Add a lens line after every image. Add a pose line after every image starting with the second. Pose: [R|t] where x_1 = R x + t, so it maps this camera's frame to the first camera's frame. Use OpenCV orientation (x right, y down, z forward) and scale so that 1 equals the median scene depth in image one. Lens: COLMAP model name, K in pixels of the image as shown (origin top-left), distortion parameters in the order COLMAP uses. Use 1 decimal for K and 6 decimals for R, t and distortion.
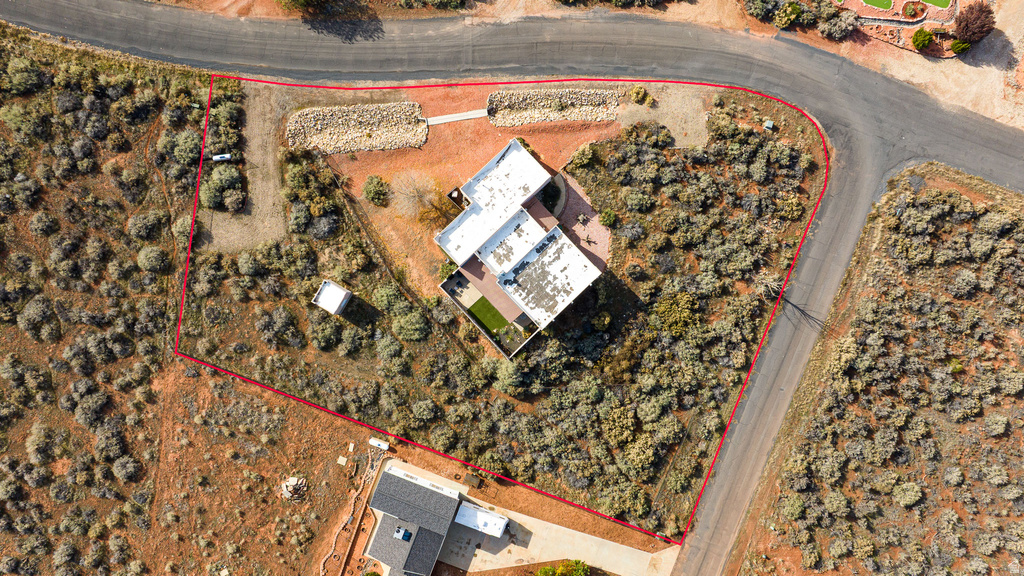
lens RADIAL K [[717.0, 0, 516.3], [0, 717.0, 283.4], [0, 0, 1]] dist [-0.046102, 0.050874]
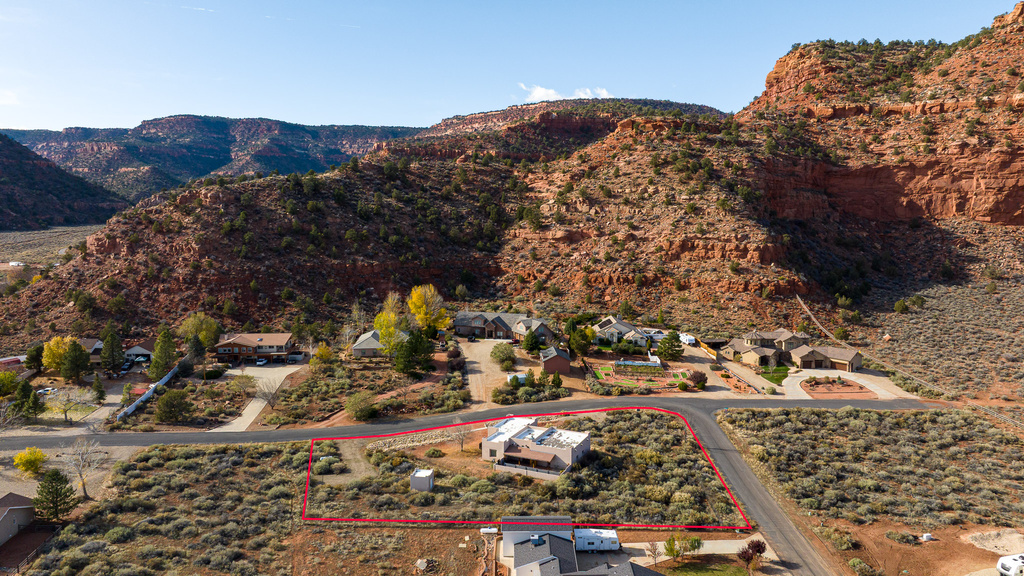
lens RADIAL K [[717.0, 0, 516.3], [0, 717.0, 283.4], [0, 0, 1]] dist [-0.046102, 0.050874]
pose [[0.930538, -0.024825, 0.365353, -0.578604], [0.365079, 0.140735, -0.920278, 1.275000], [-0.028572, 0.989736, 0.140023, 0.433617]]
